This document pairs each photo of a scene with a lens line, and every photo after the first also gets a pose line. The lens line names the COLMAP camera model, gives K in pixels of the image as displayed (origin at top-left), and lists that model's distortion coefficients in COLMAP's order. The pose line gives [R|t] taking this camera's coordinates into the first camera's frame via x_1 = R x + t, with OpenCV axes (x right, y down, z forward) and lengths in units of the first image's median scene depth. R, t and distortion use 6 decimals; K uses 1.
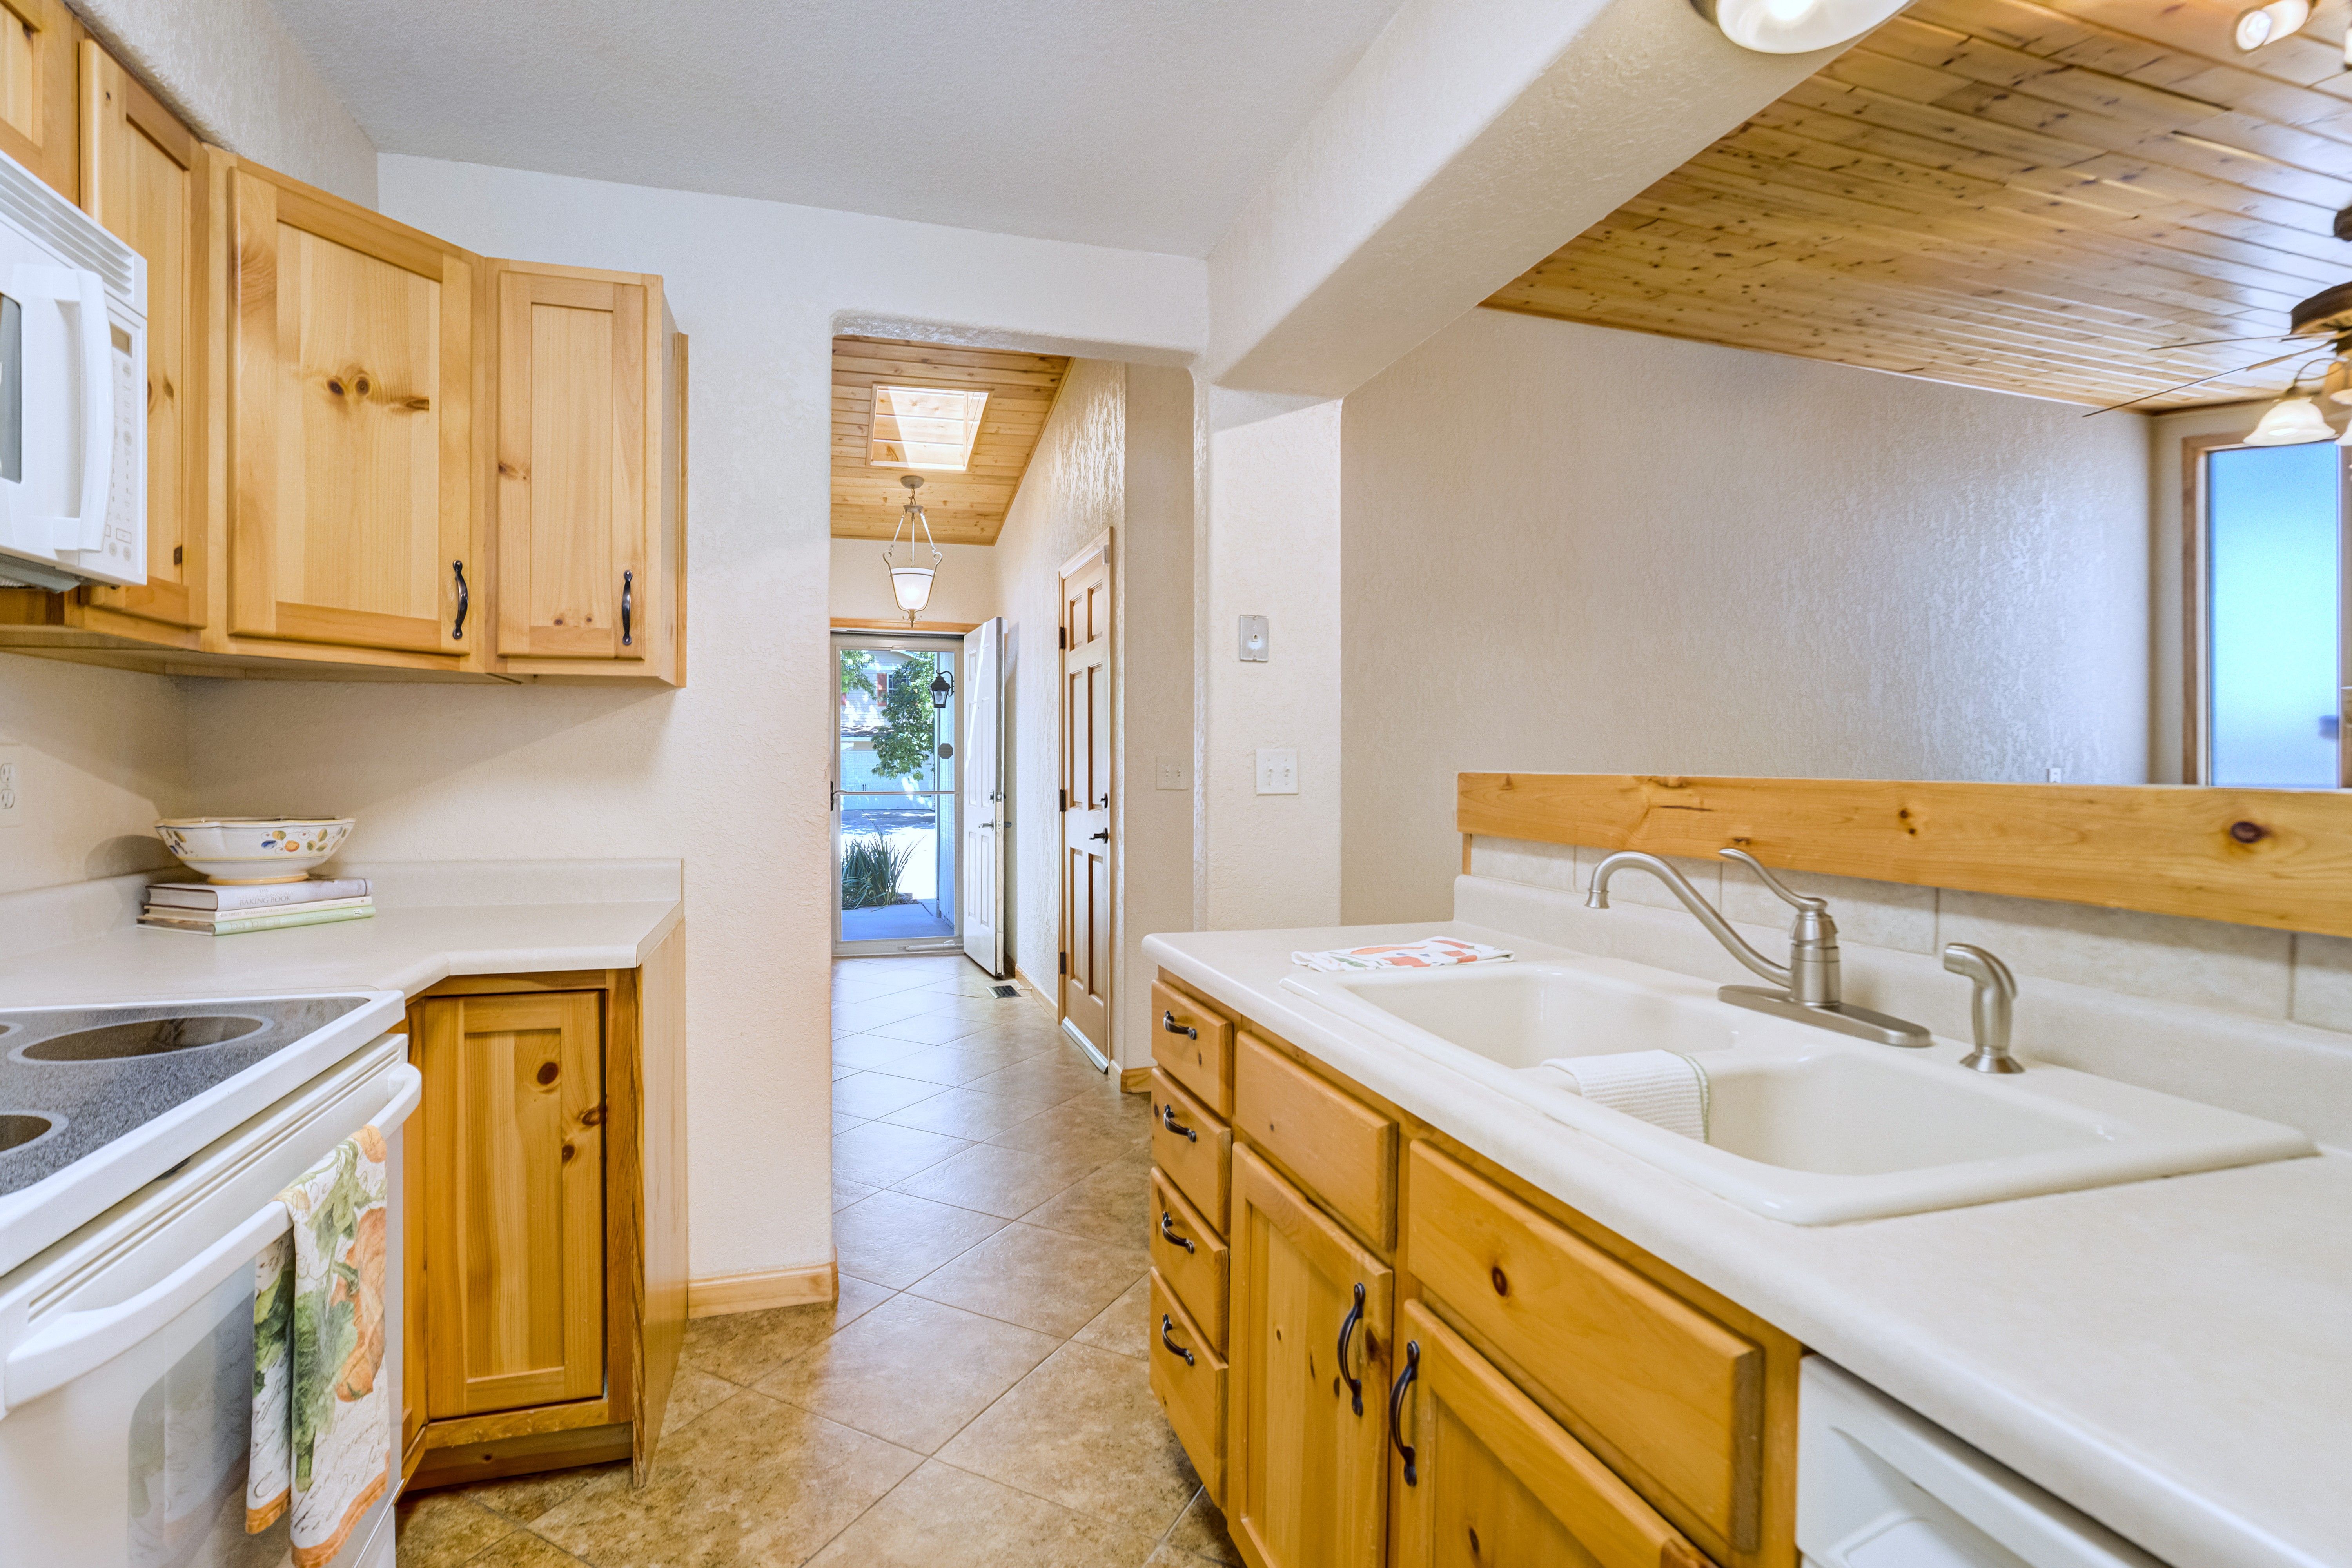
lens RADIAL K [[1087.1, 0, 1172.4], [0, 1087.1, 772.2], [0, 0, 1]] dist [-0.050769, 0.019595]
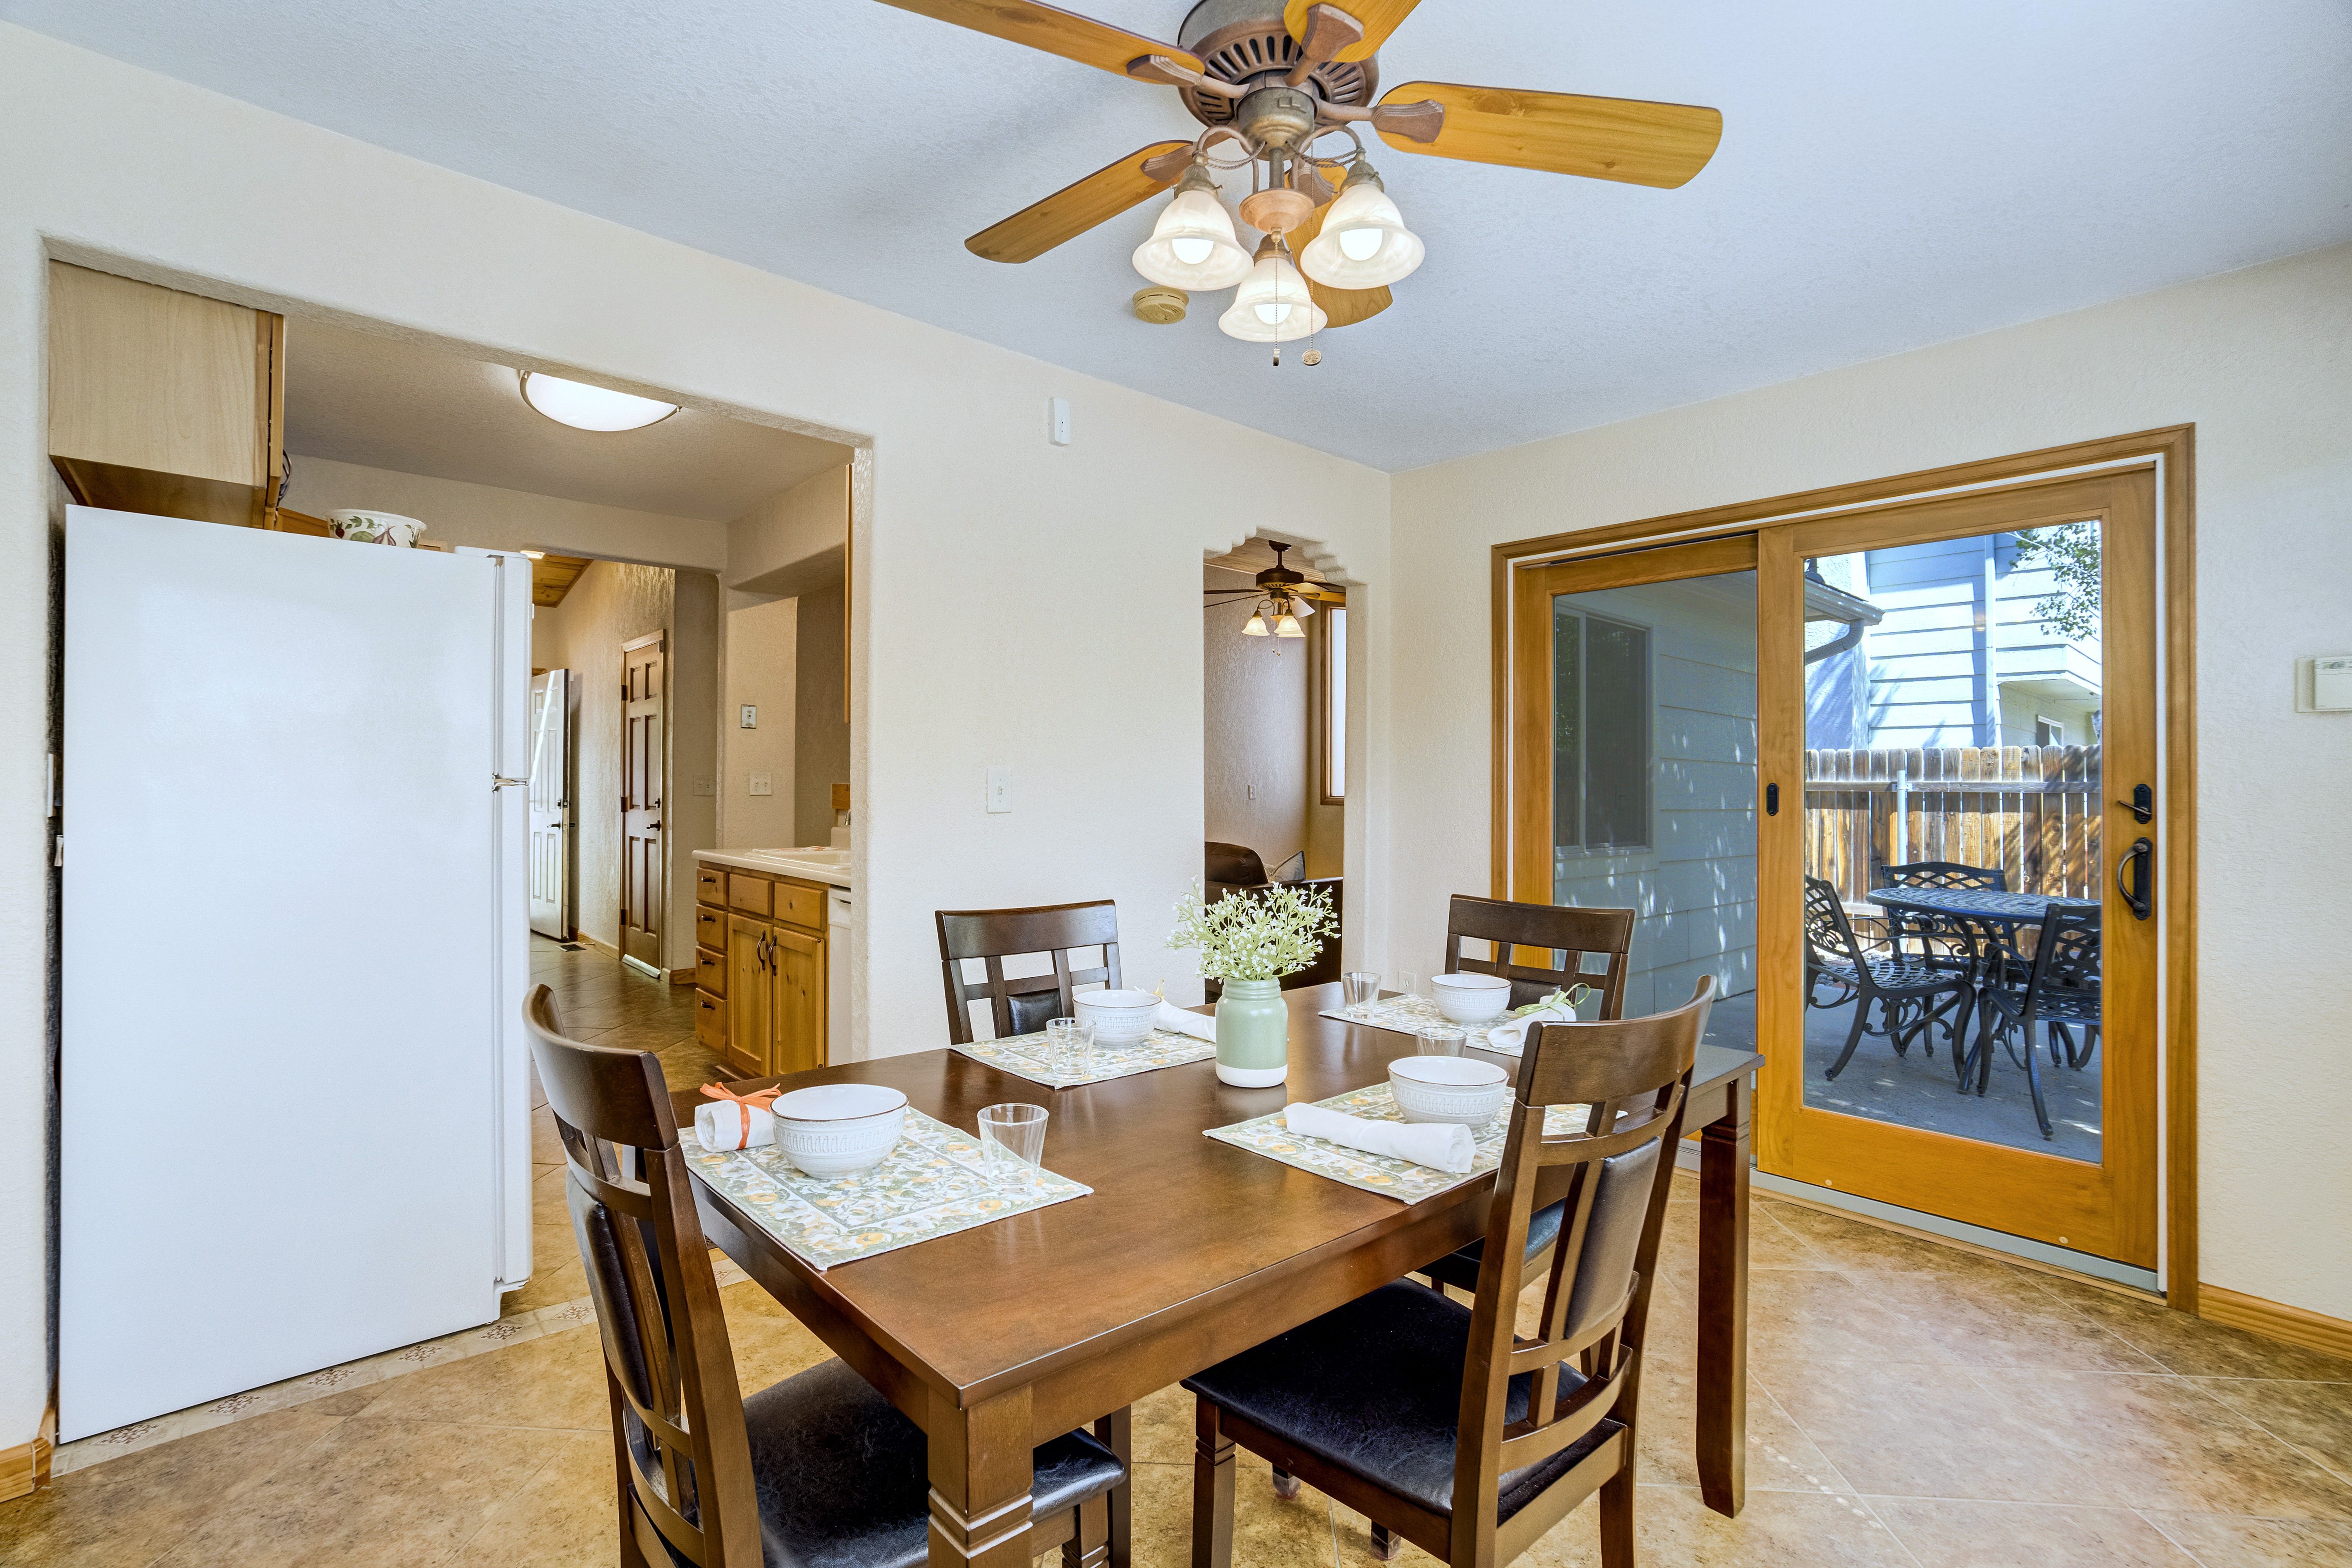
lens RADIAL K [[1087.1, 0, 1172.4], [0, 1087.1, 772.2], [0, 0, 1]] dist [-0.050769, 0.019595]
pose [[0.916854, 0.004586, 0.399197, -0.005373], [0.000161, 0.999930, -0.011858, 0.000272], [-0.399223, 0.010936, 0.916789, -1.718851]]
